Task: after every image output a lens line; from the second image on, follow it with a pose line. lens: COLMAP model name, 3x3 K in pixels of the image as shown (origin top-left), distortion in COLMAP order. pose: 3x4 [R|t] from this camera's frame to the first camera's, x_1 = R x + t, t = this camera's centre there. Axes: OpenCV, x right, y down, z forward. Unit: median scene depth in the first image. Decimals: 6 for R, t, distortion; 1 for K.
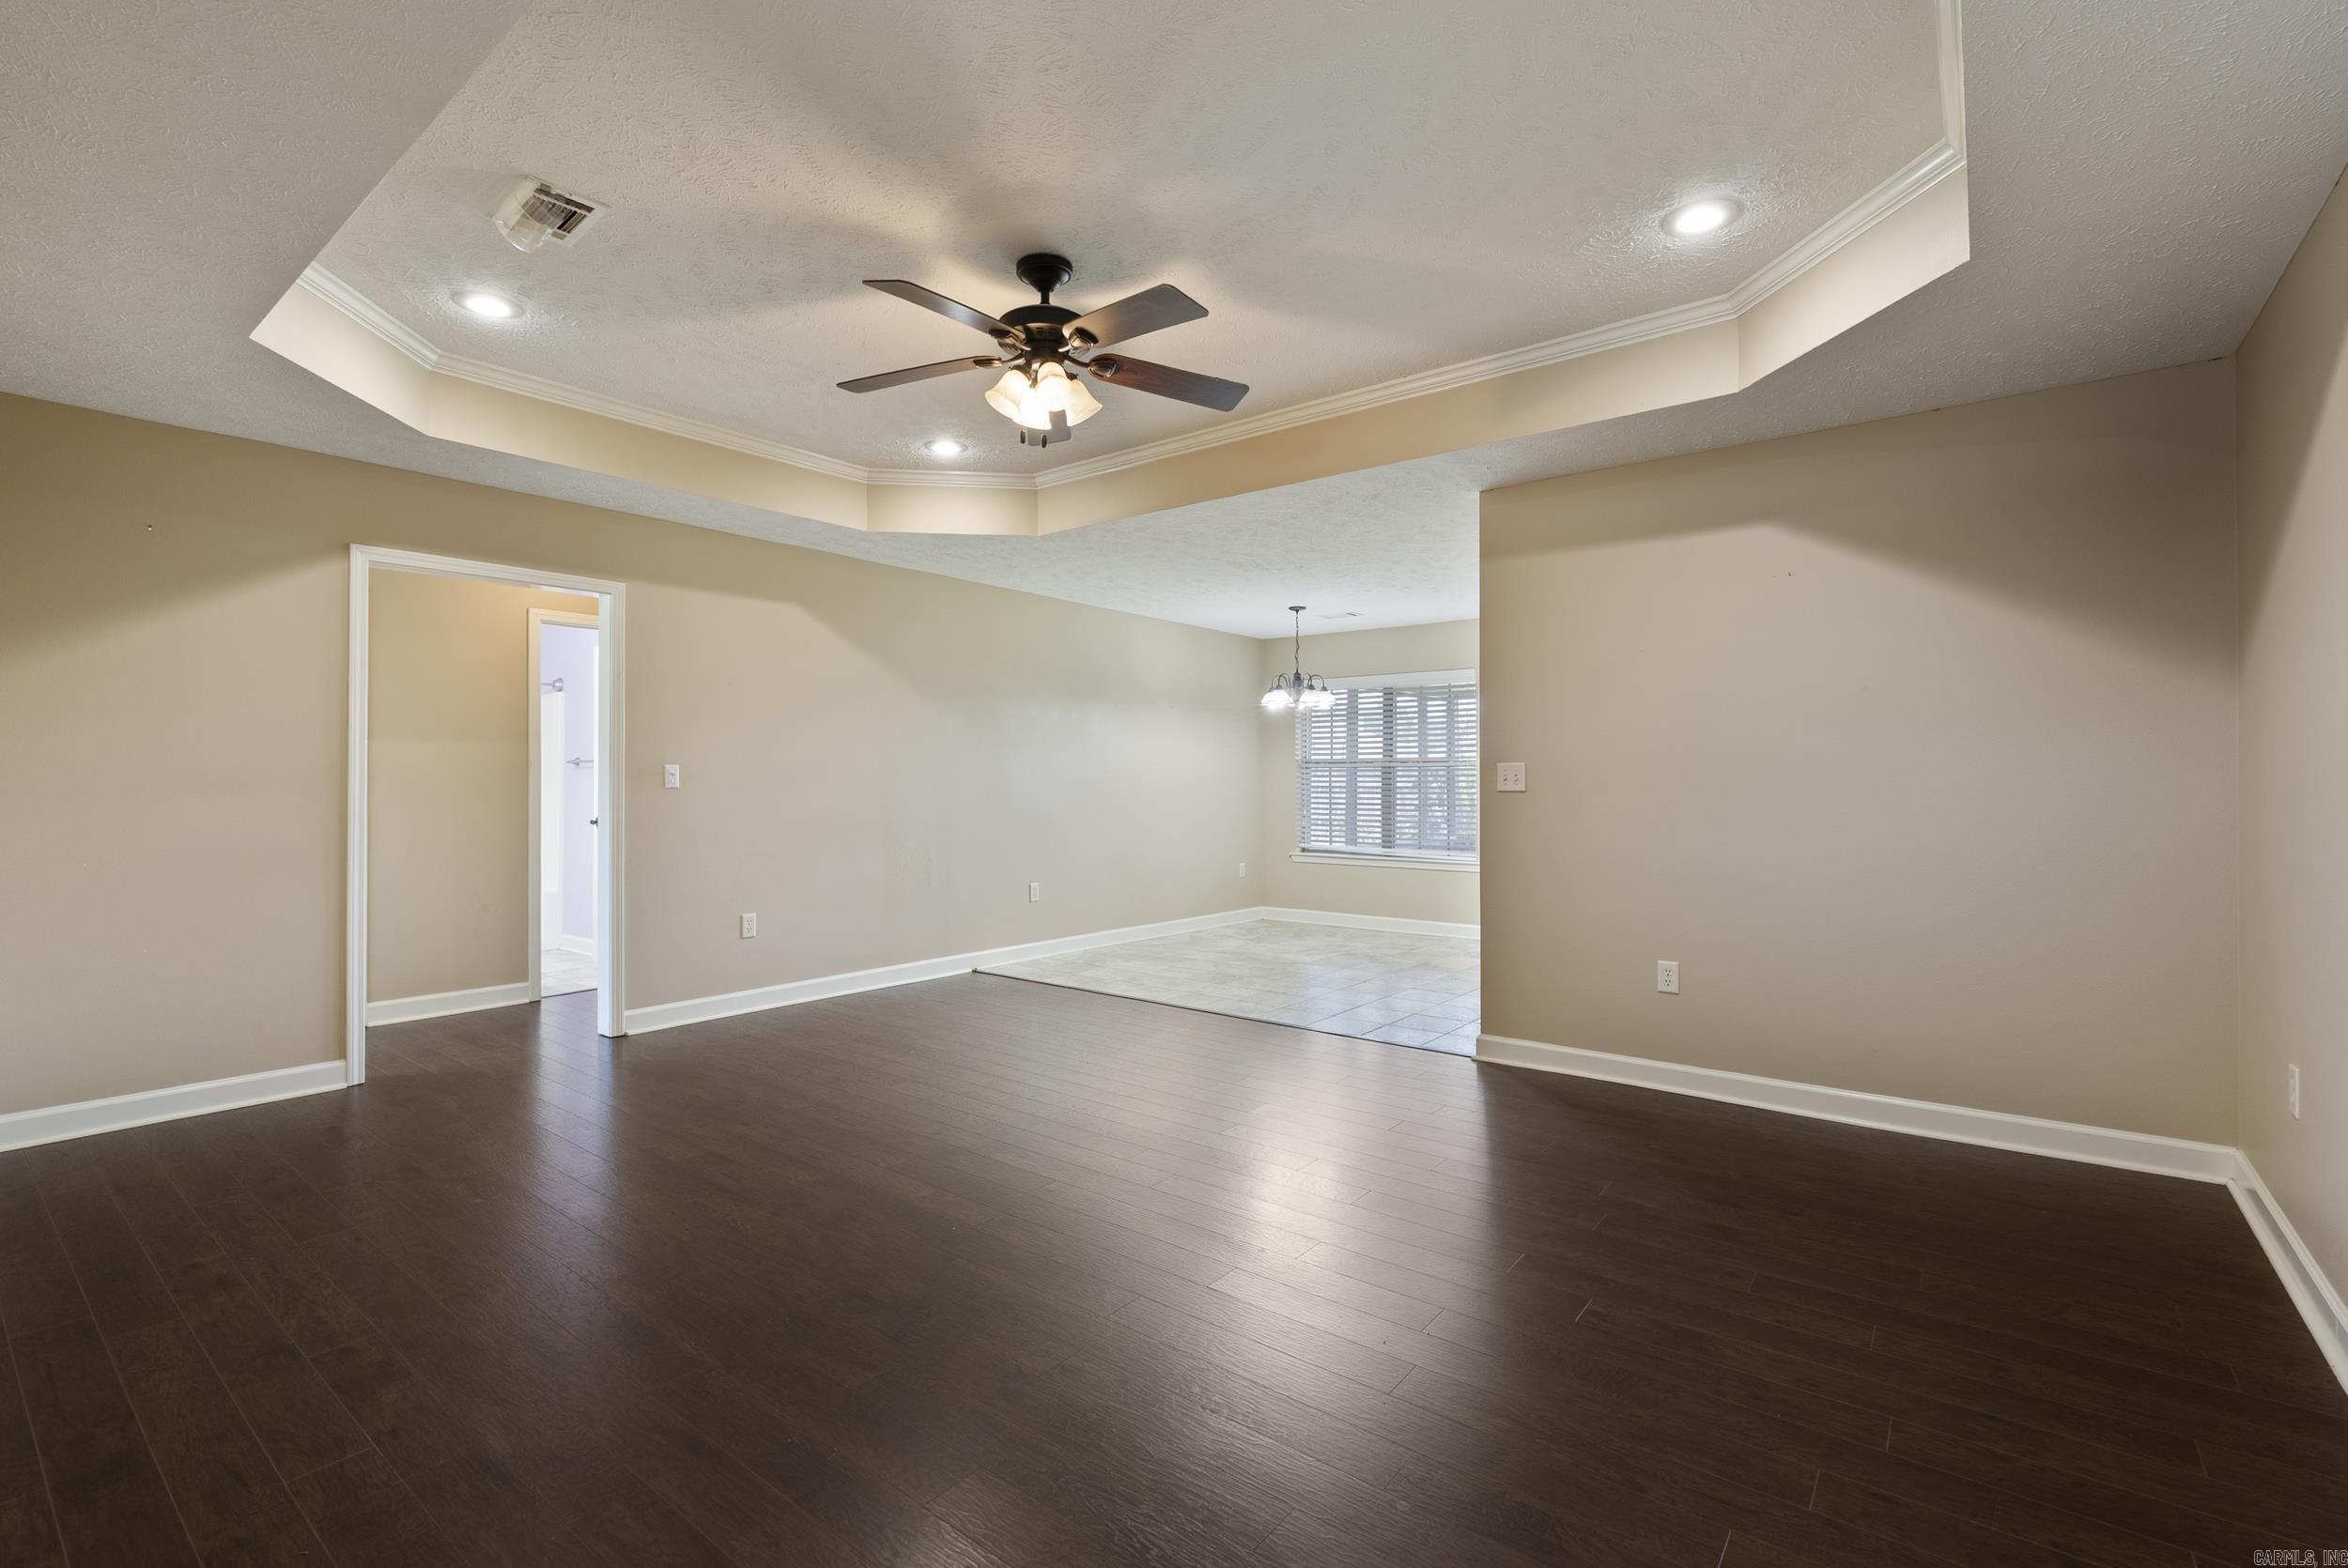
lens RADIAL K [[1036.4, 0, 1152.8], [0, 1036.4, 790.2], [0, 0, 1]] dist [-0.004331, -0.000283]
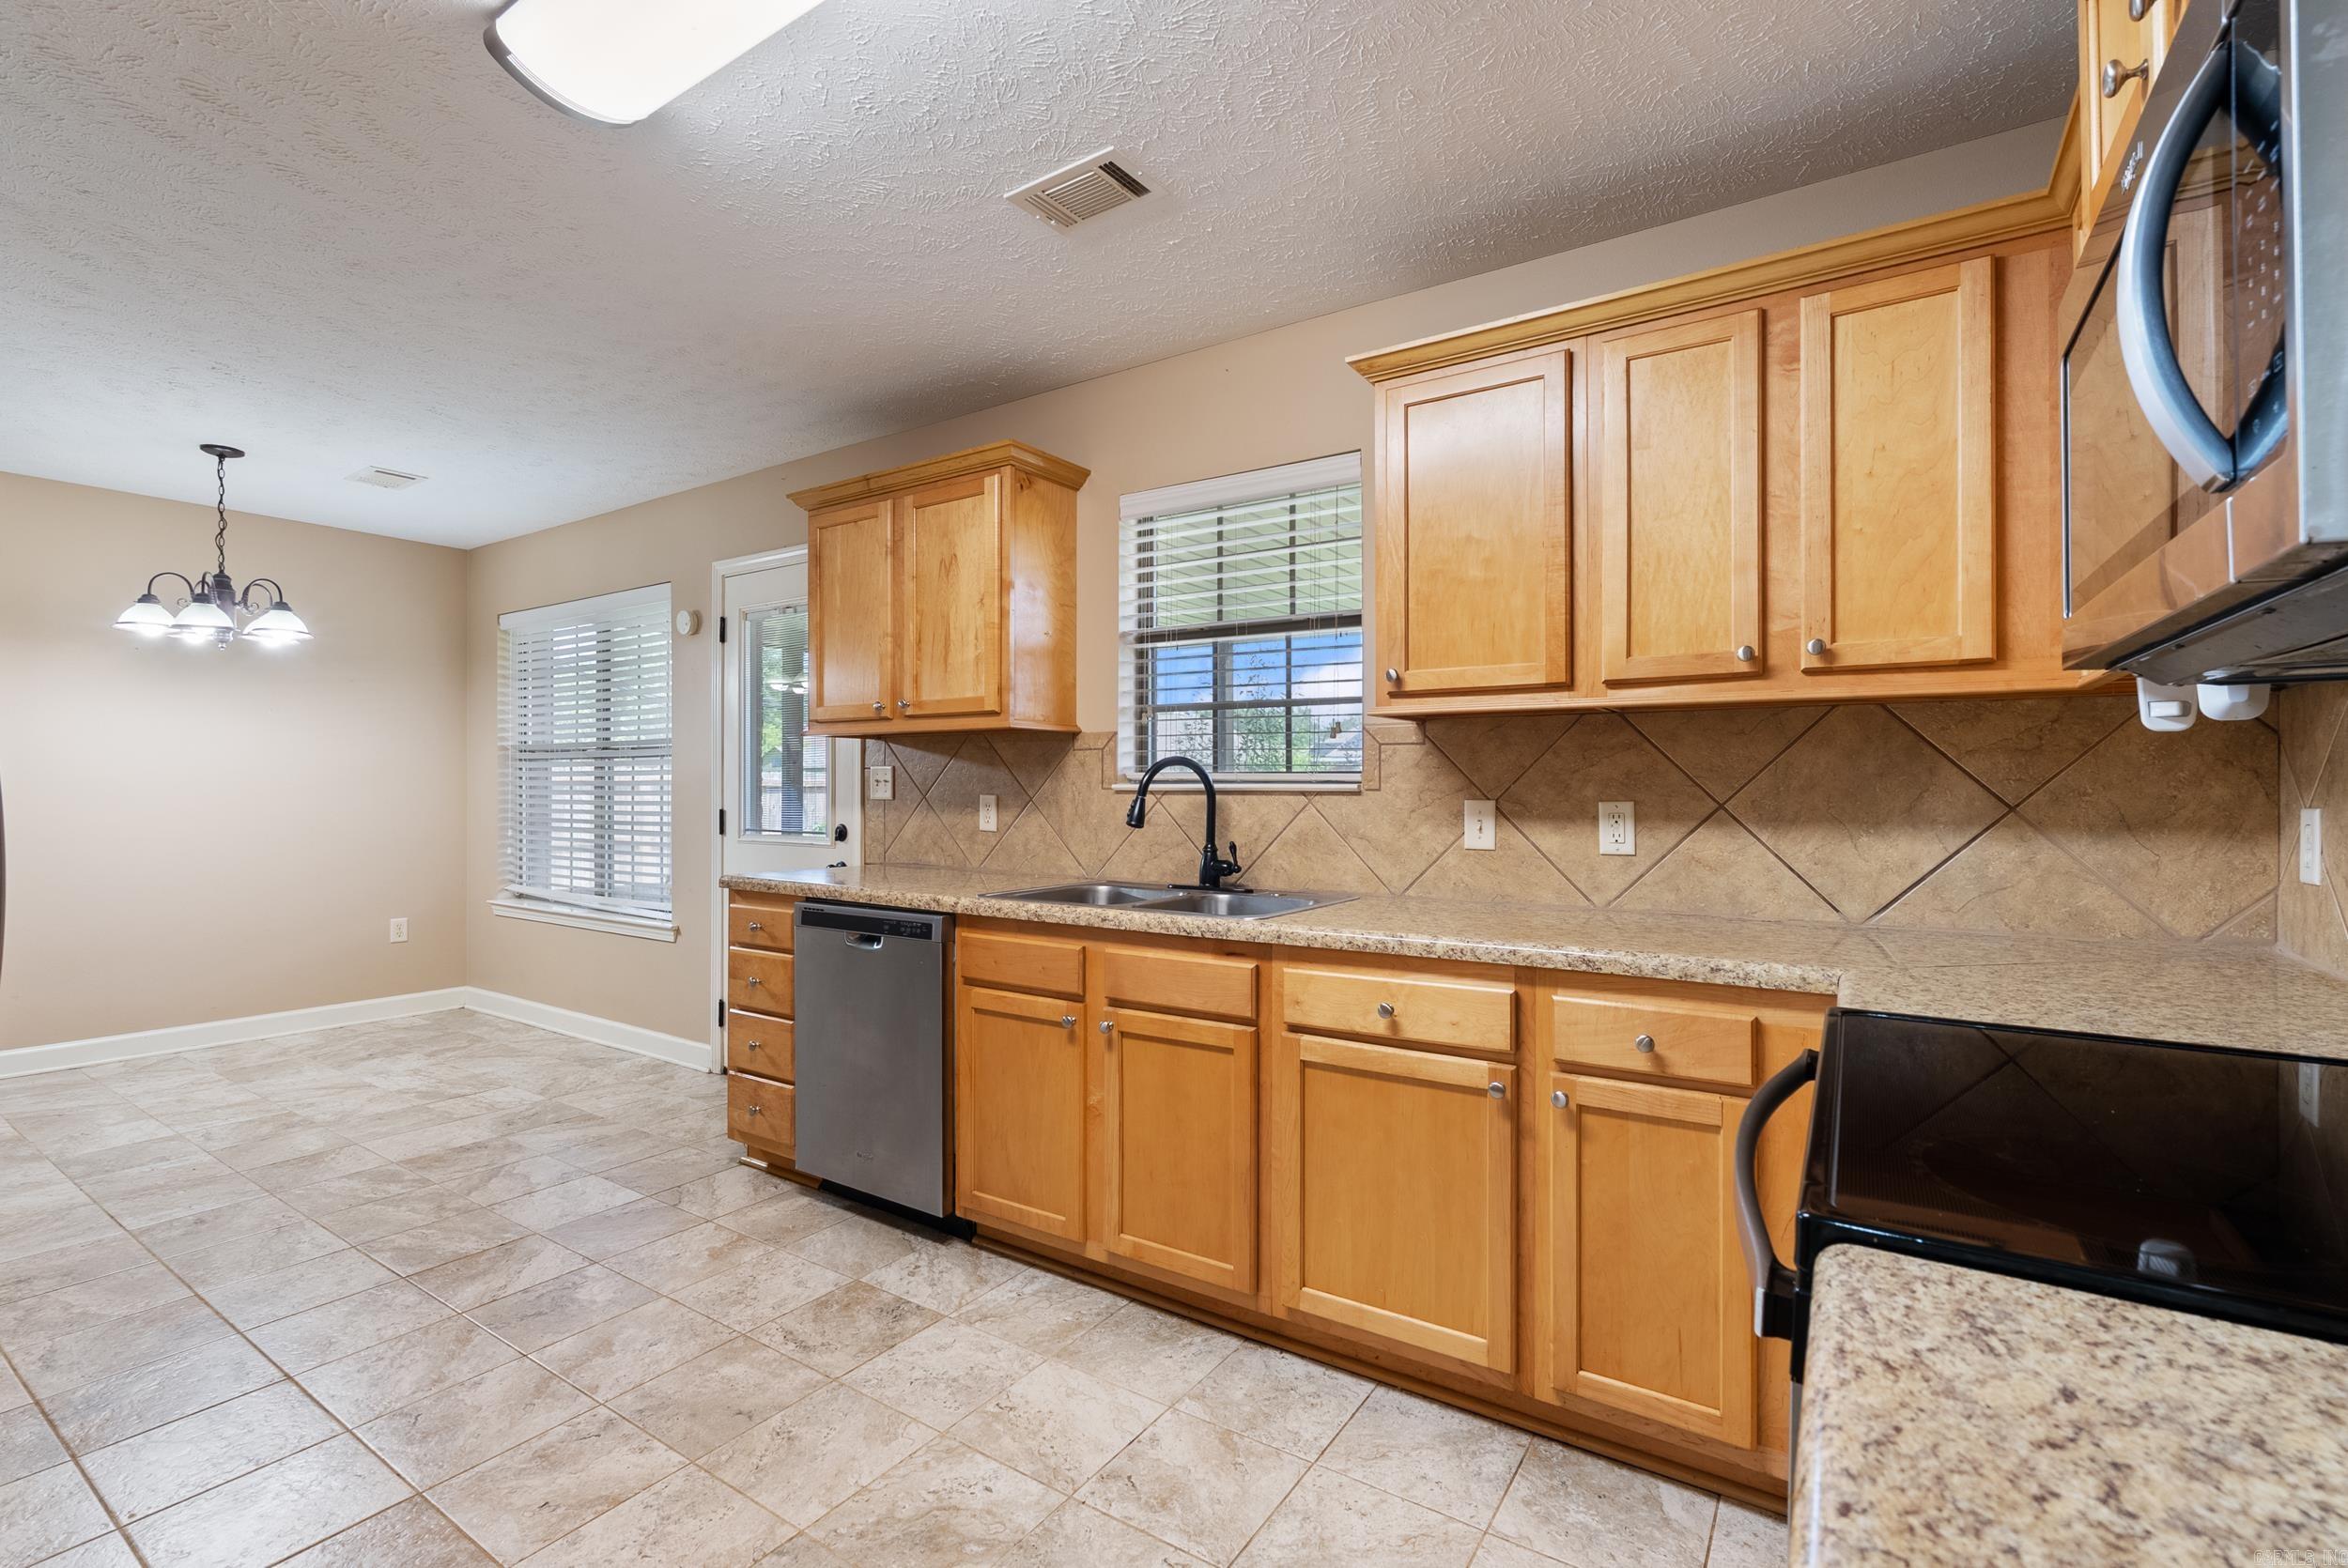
lens RADIAL K [[1036.4, 0, 1177.7], [0, 1036.4, 778.0], [0, 0, 1]] dist [-0.004331, -0.000283]
pose [[0.997180, -0.002447, 0.075004, 0.580538], [0.003163, 0.999951, -0.009418, -0.003774], [-0.074978, 0.009629, 0.997139, 0.442909]]
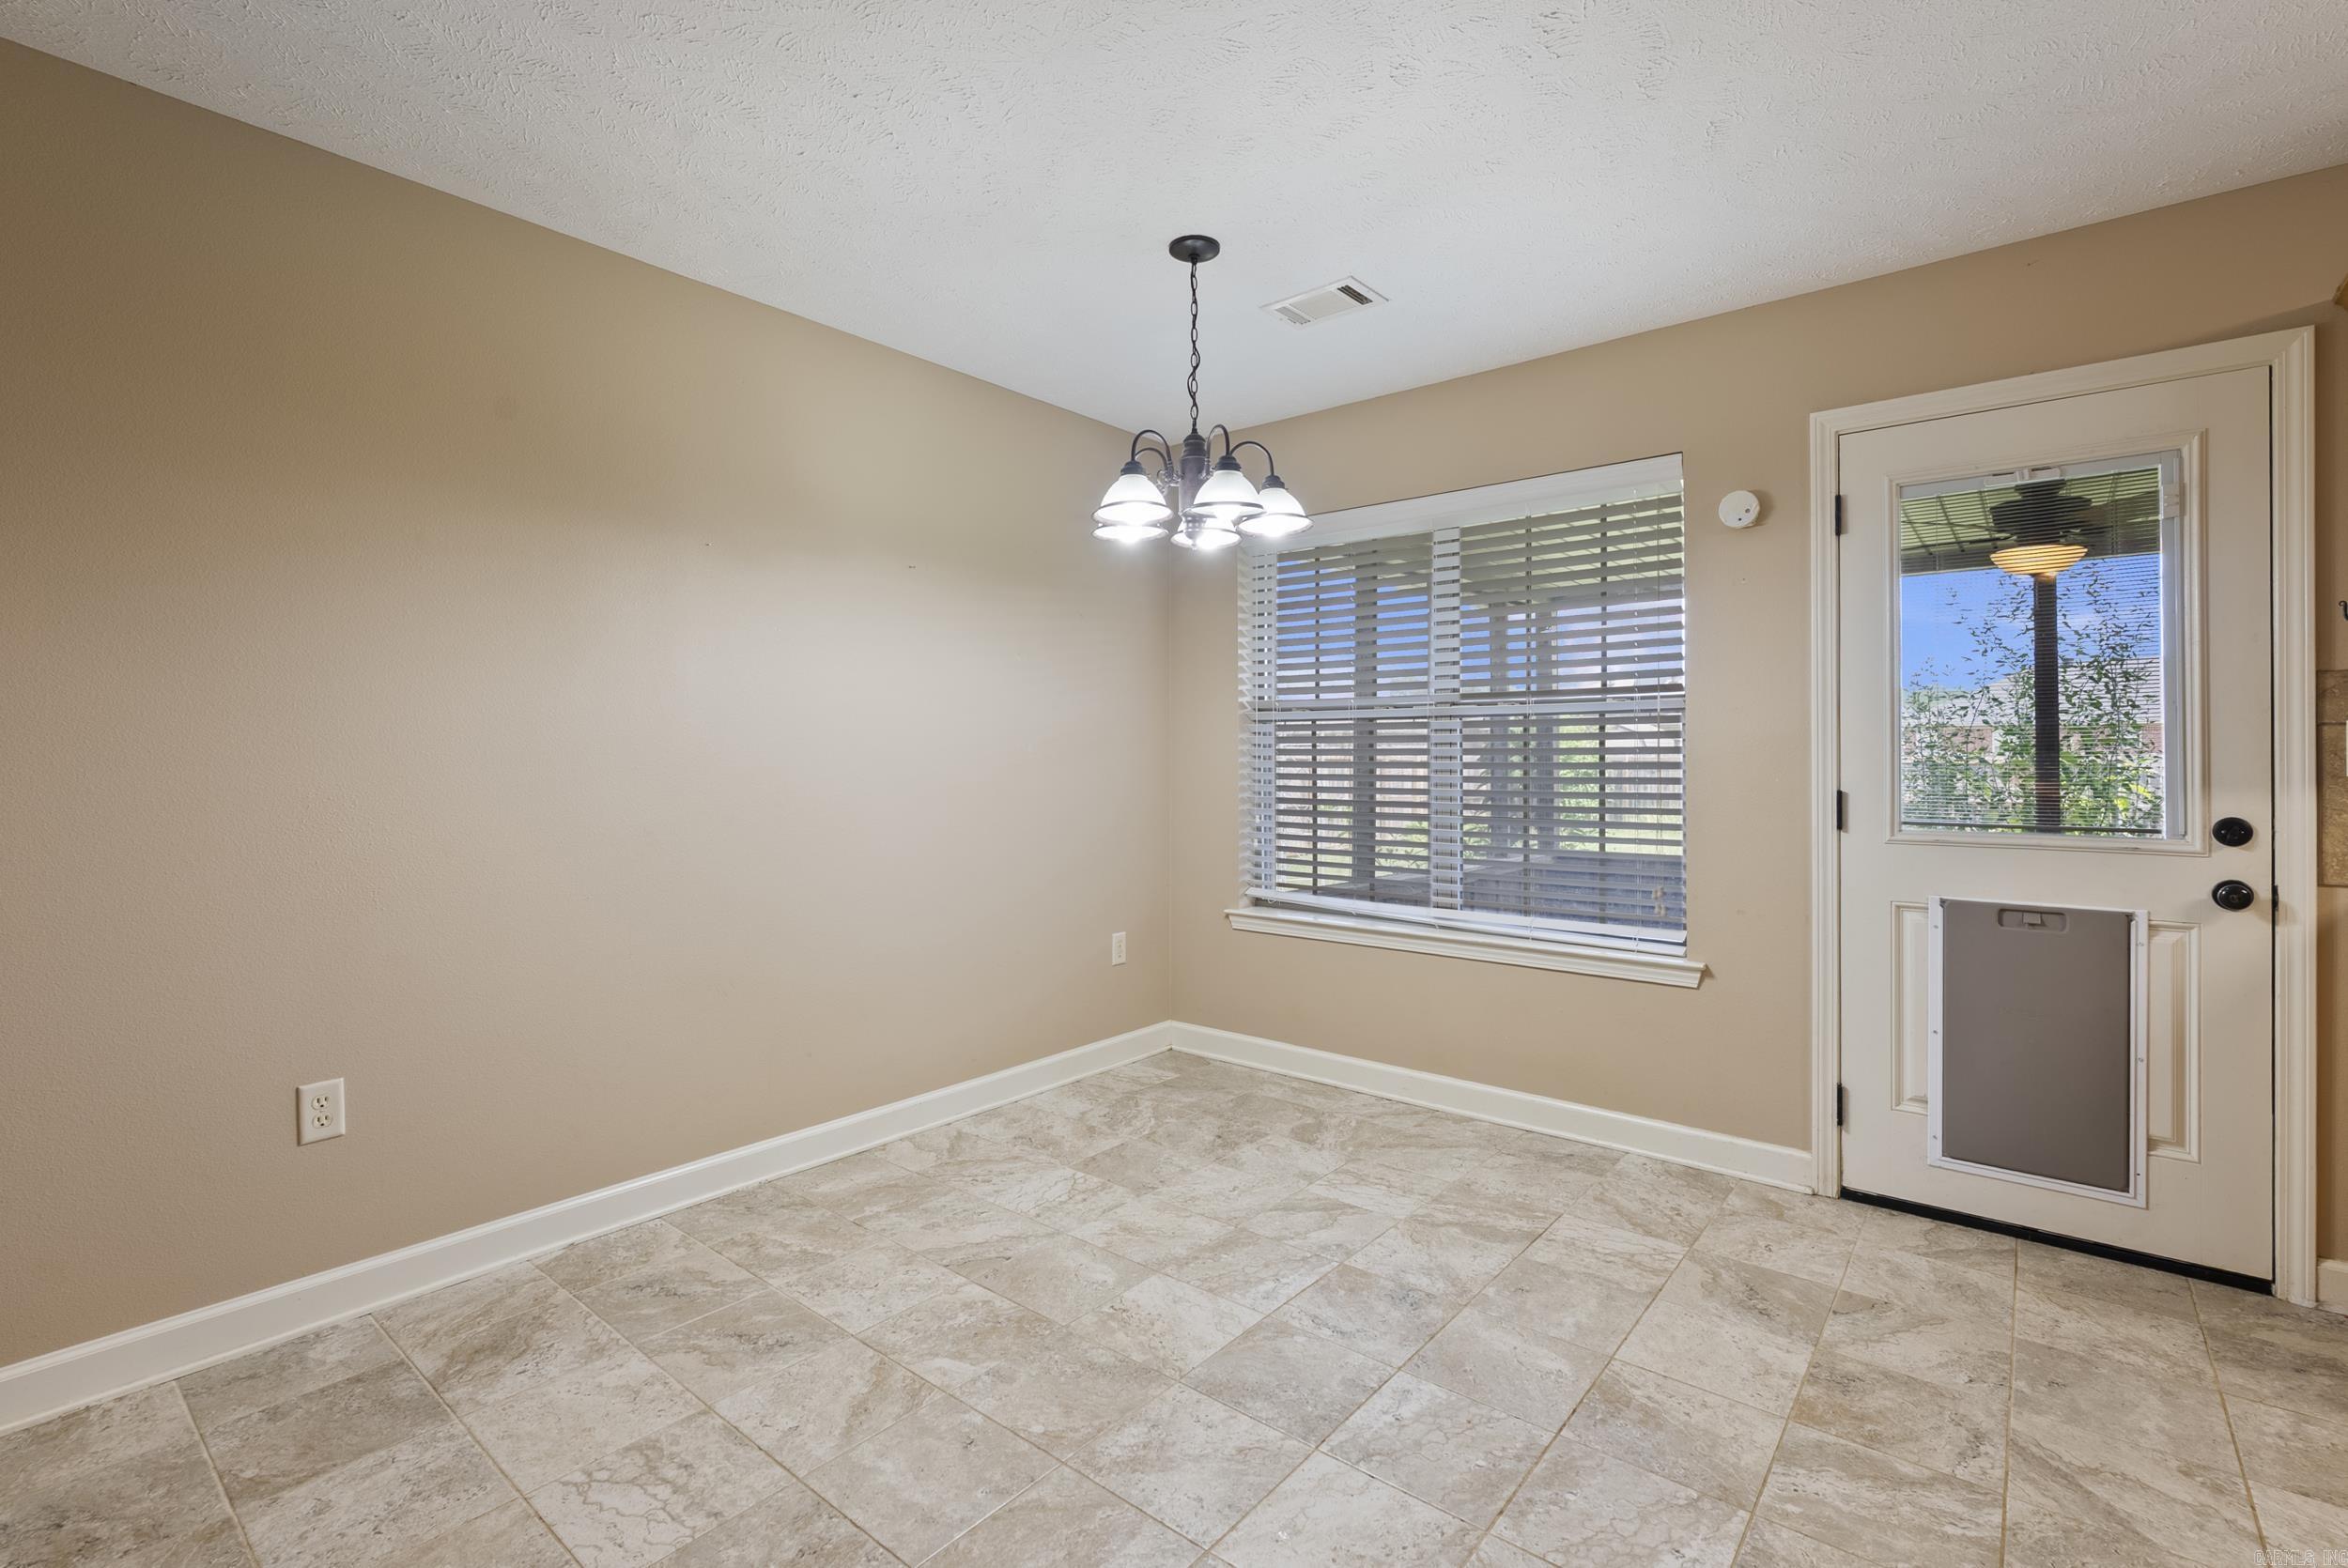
lens RADIAL K [[1036.4, 0, 1135.1], [0, 1036.4, 752.0], [0, 0, 1]] dist [-0.004331, -0.000283]
pose [[0.999234, -0.005879, -0.038698, 0.131940], [0.005509, 0.999938, -0.009672, -0.004270], [0.038753, 0.009452, 0.999204, 0.653204]]
